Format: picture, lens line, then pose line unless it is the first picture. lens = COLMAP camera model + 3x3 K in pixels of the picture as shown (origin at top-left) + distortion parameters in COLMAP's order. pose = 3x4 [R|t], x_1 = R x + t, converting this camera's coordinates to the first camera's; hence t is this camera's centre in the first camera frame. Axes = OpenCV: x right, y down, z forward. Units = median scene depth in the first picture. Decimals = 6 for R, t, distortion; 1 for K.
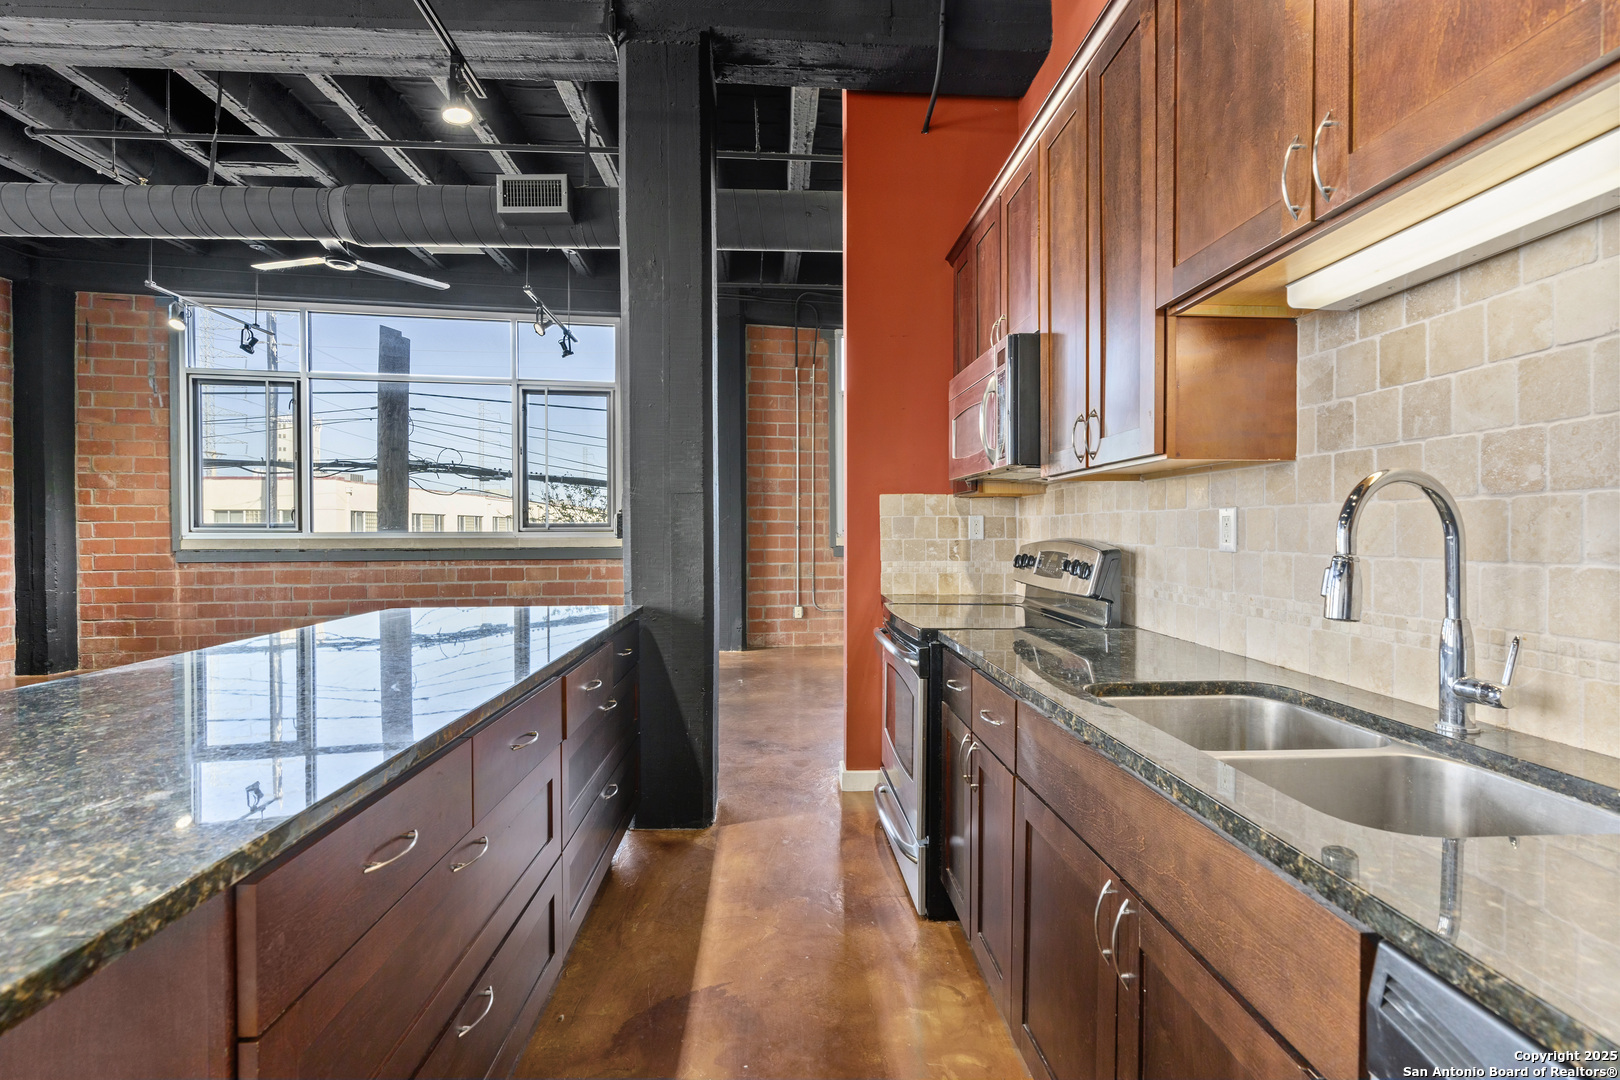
lens RADIAL K [[730.9, 0, 812.6], [0, 730.9, 537.5], [0, 0, 1]] dist [-0.011732, 0.004772]
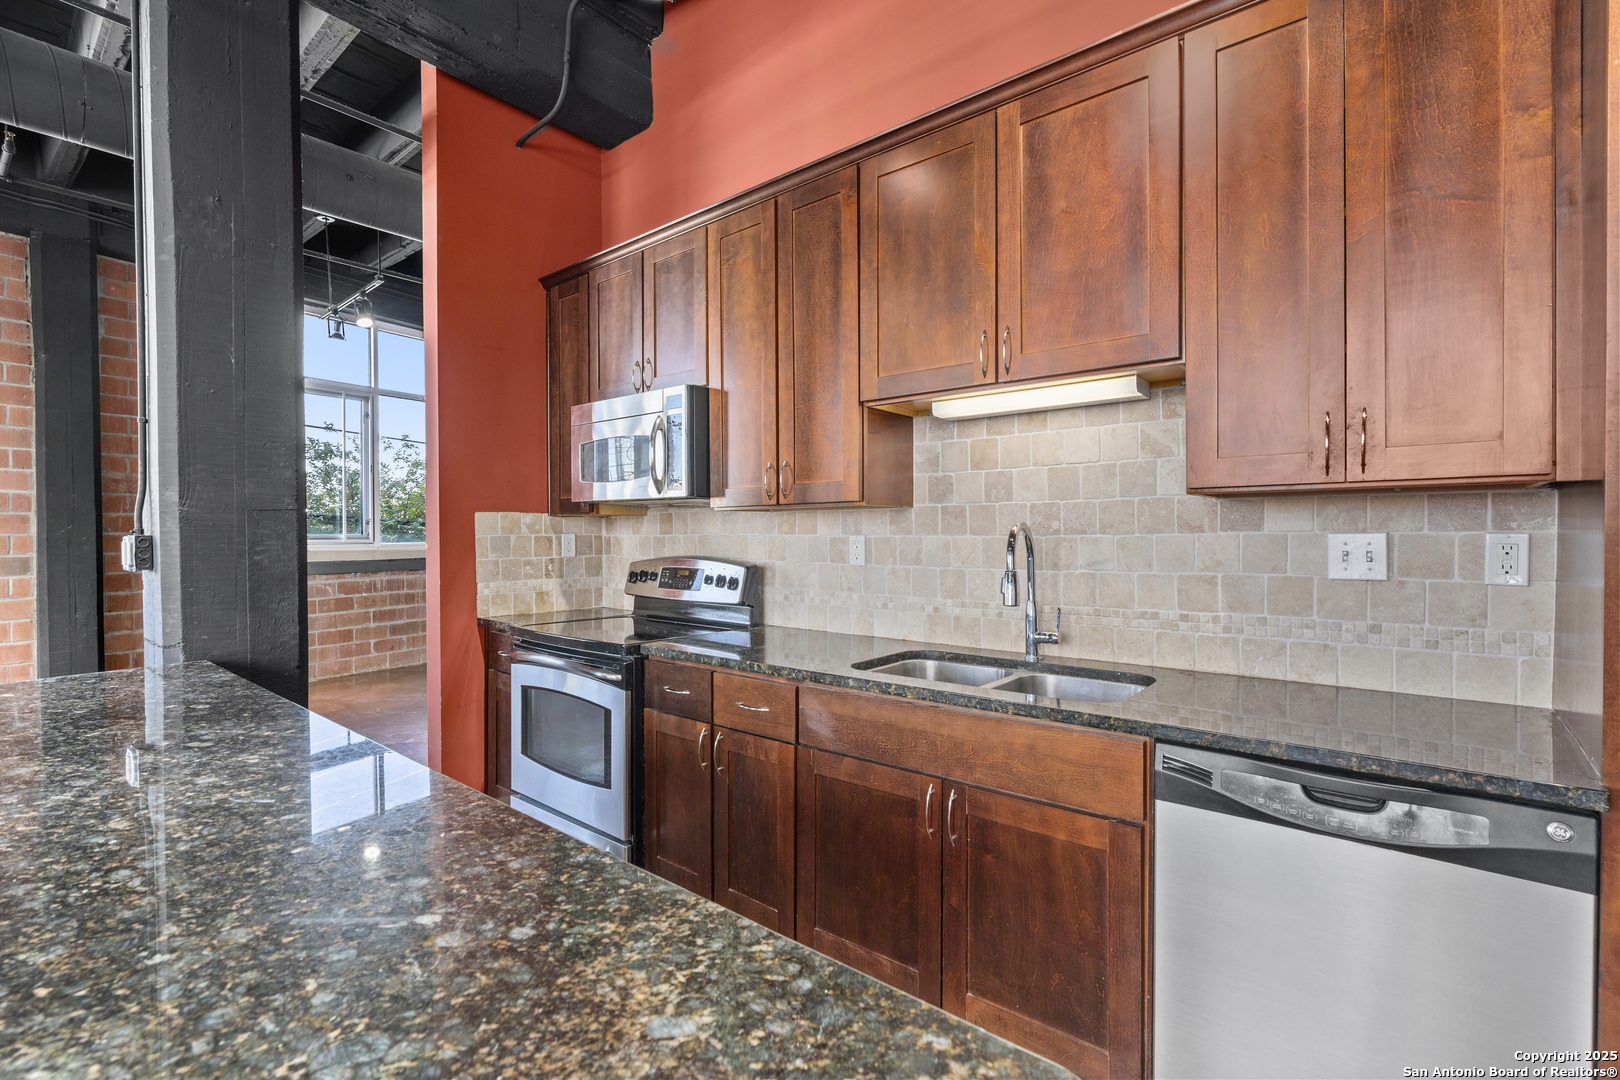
lens RADIAL K [[730.9, 0, 812.6], [0, 730.9, 537.5], [0, 0, 1]] dist [-0.011732, 0.004772]
pose [[0.678347, -0.008321, 0.734694, -0.161426], [0.012847, 0.999917, -0.000537, -0.010674], [-0.734629, 0.009803, 0.678398, 0.021650]]
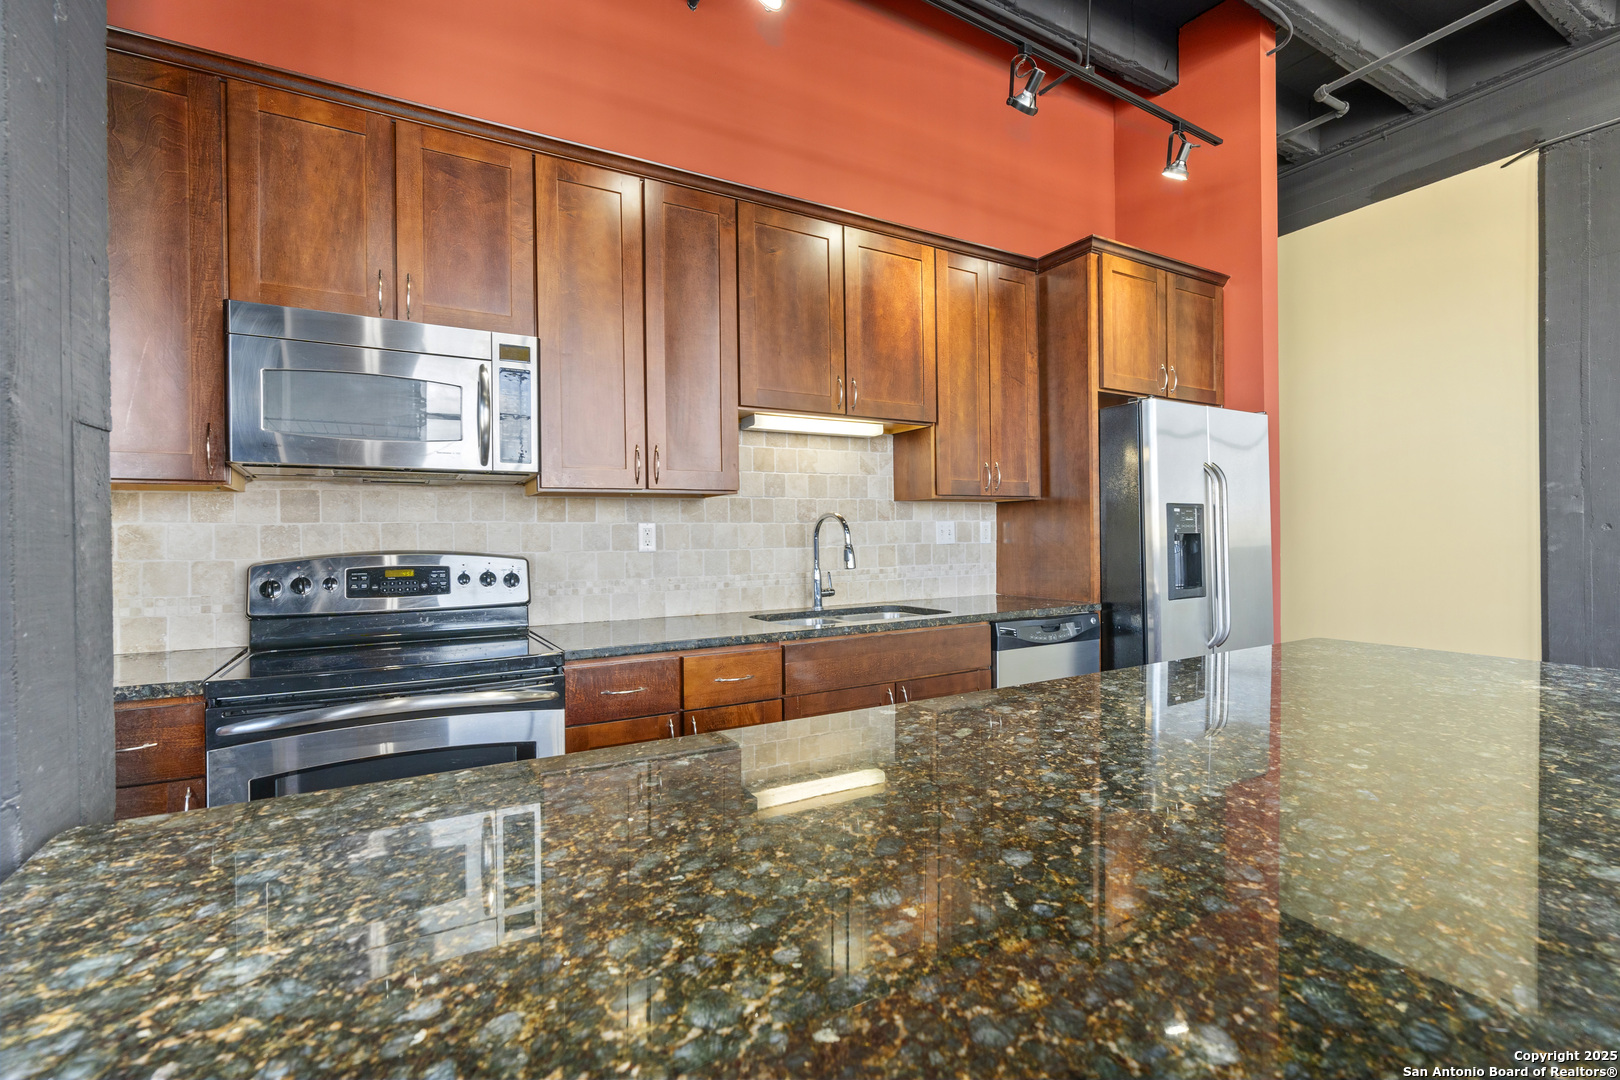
lens RADIAL K [[730.9, 0, 812.6], [0, 730.9, 537.5], [0, 0, 1]] dist [-0.011732, 0.004772]
pose [[-0.455683, 0.003467, 0.890135, -0.269931], [0.023527, 0.999690, 0.008151, -0.004268], [-0.889831, 0.024657, -0.455624, 0.398000]]
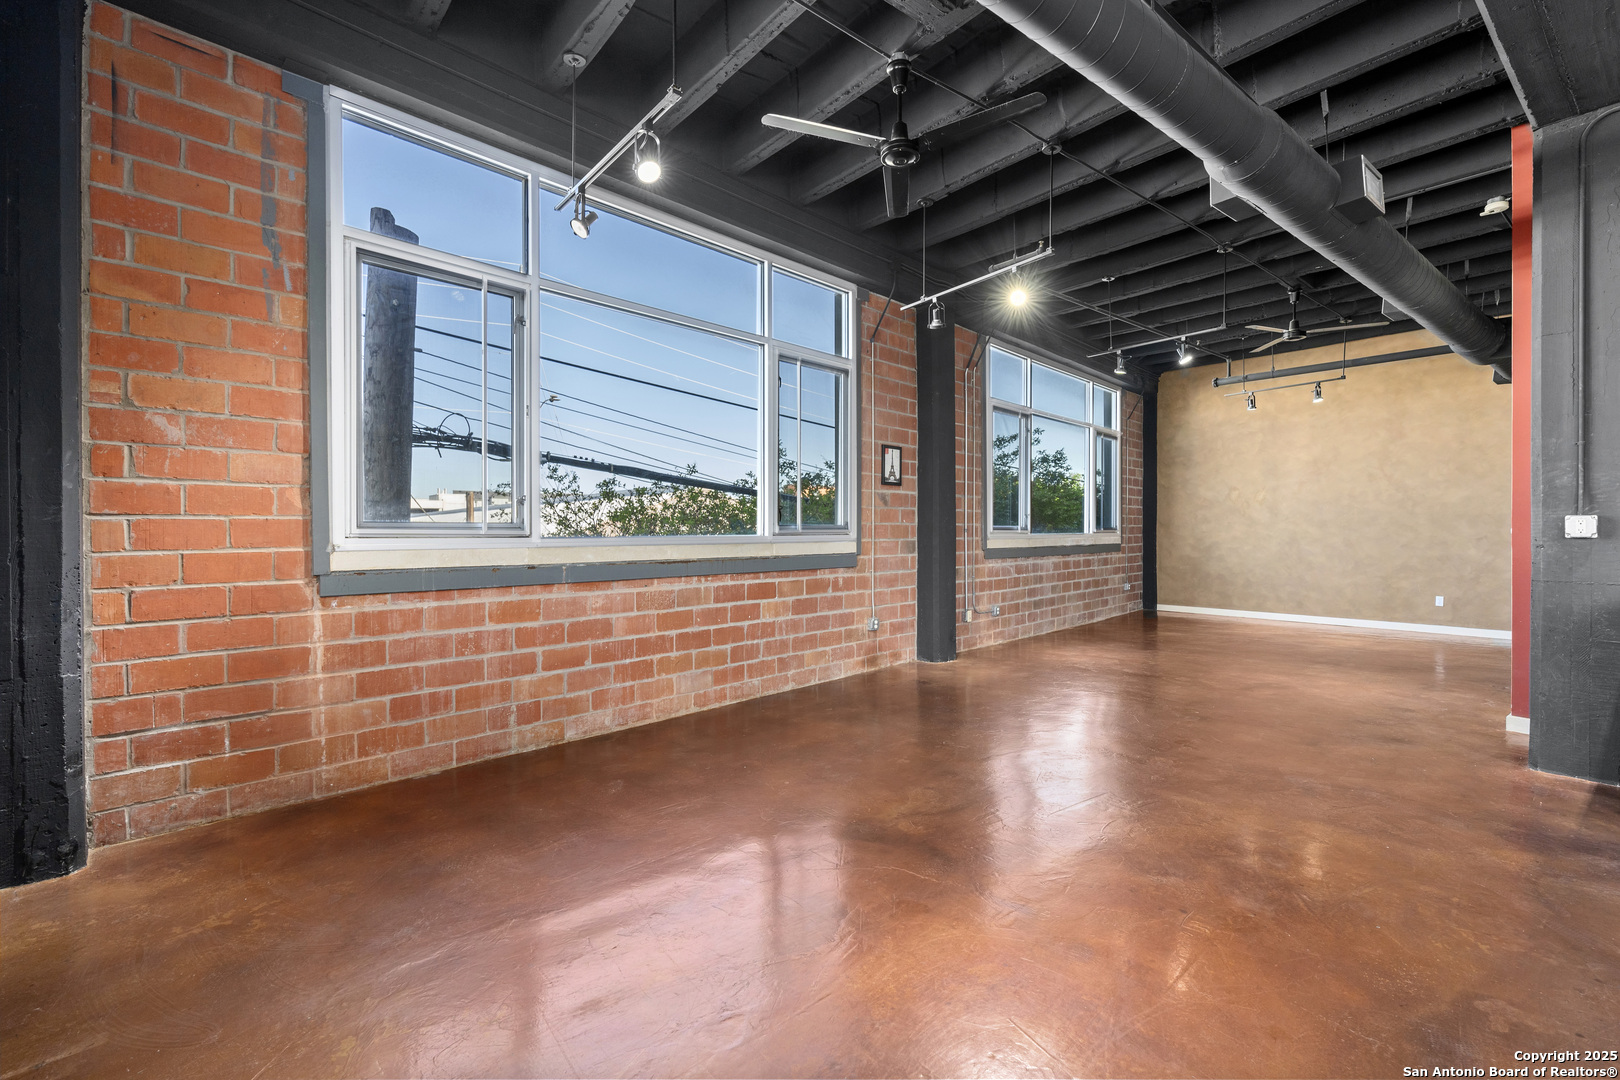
lens RADIAL K [[730.9, 0, 812.6], [0, 730.9, 537.5], [0, 0, 1]] dist [-0.011732, 0.004772]
pose [[0.809948, -0.004986, 0.586481, -0.910531], [0.008803, 0.999955, -0.003656, -0.002657], [-0.586436, 0.008124, 0.809955, 0.381758]]
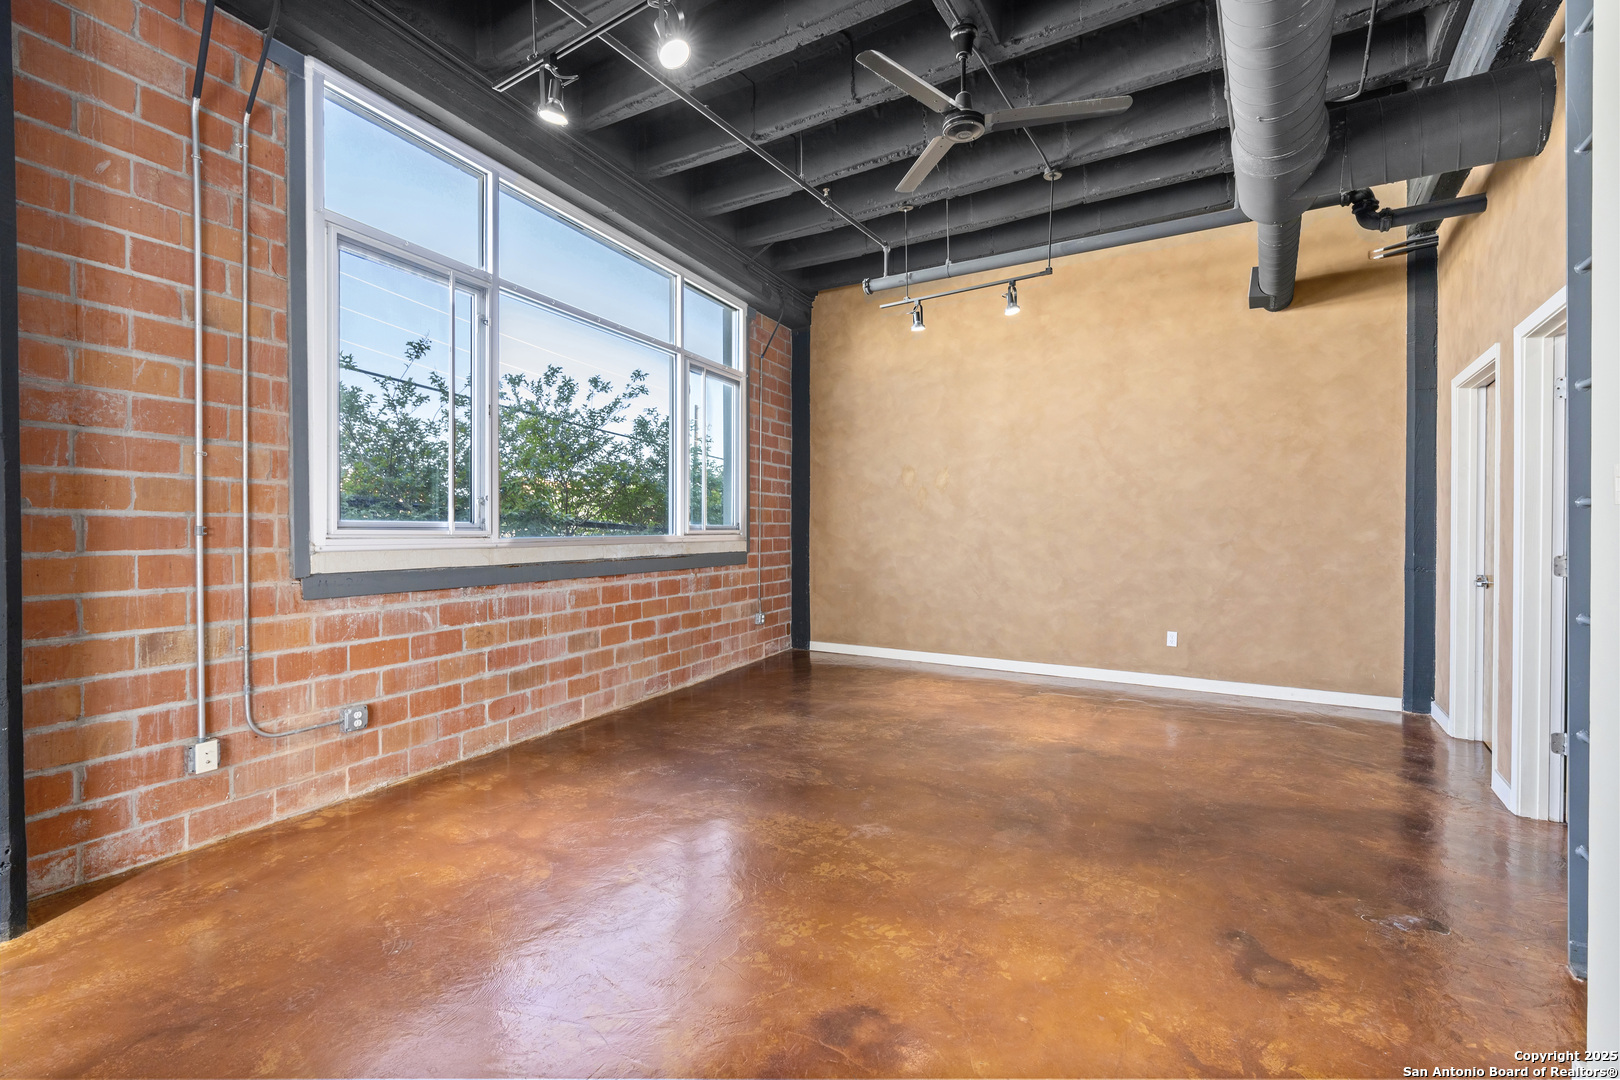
lens RADIAL K [[730.9, 0, 812.6], [0, 730.9, 537.5], [0, 0, 1]] dist [-0.011732, 0.004772]
pose [[0.584196, -0.005976, 0.811591, -0.164803], [0.009339, 0.999956, 0.000640, -0.008591], [-0.811559, 0.007205, 0.584226, 0.625516]]
